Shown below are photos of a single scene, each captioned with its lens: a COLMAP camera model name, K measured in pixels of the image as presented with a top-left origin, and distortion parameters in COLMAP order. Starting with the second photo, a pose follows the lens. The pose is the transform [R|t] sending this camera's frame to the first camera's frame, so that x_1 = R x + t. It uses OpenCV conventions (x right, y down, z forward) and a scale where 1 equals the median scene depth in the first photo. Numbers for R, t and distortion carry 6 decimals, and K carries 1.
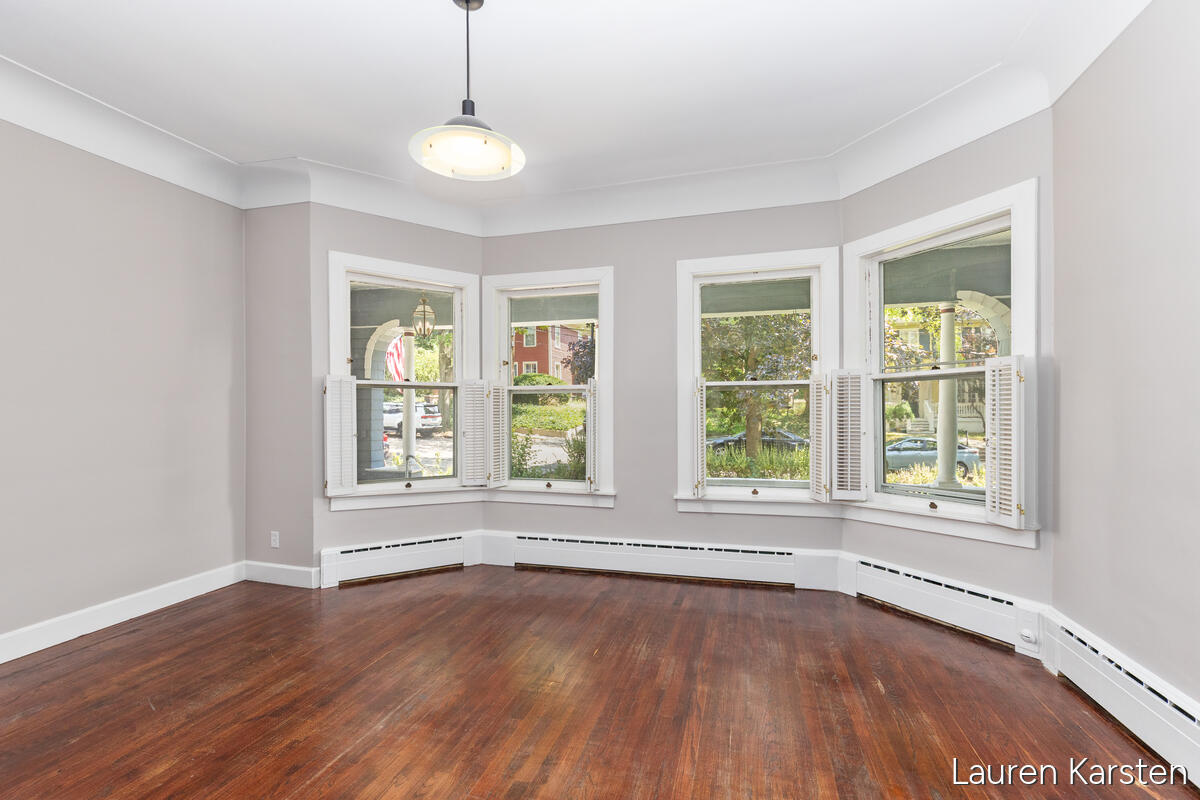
lens RADIAL K [[532.4, 0, 600.3], [0, 532.4, 404.7], [0, 0, 1]] dist [-0.005330, -0.000282]
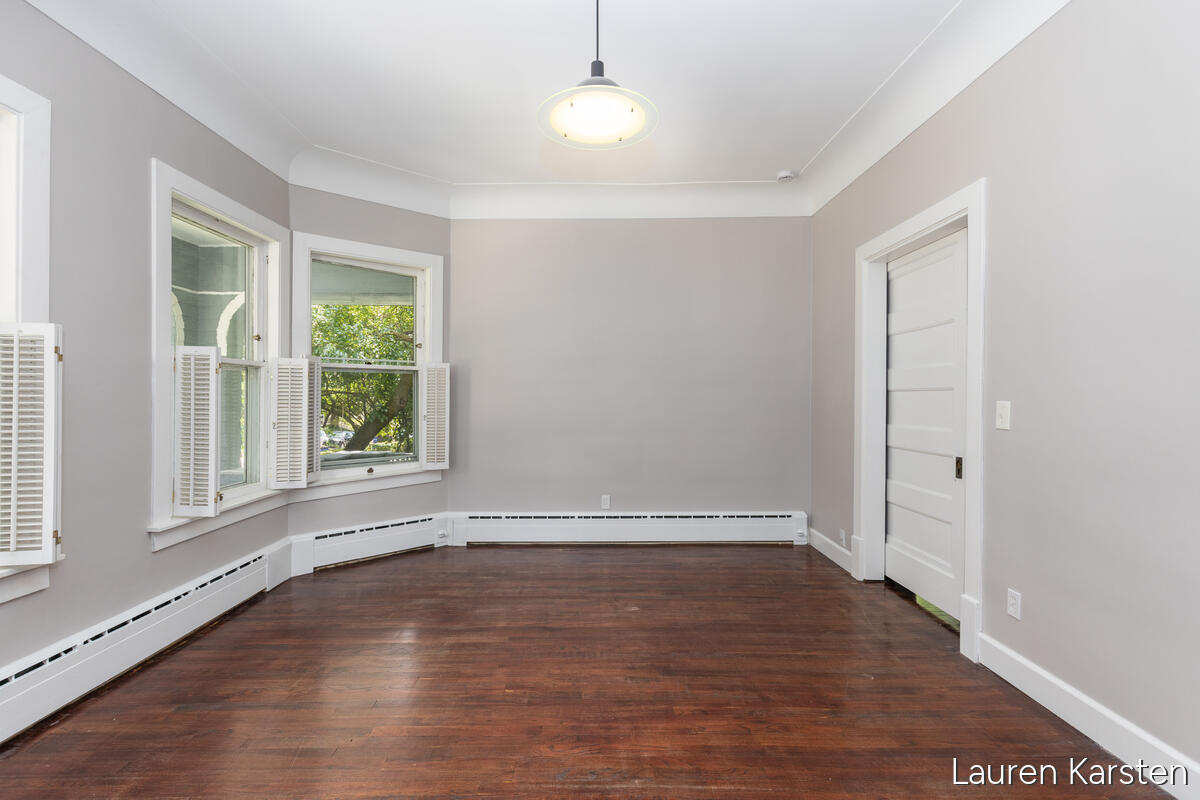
lens RADIAL K [[532.4, 0, 600.9], [0, 532.4, 400.9], [0, 0, 1]] dist [-0.005330, -0.000282]
pose [[-0.277057, -0.001071, 0.960853, -0.866834], [-0.012069, 0.999924, -0.002365, 0.022711], [-0.960778, -0.012252, -0.277049, 0.948314]]
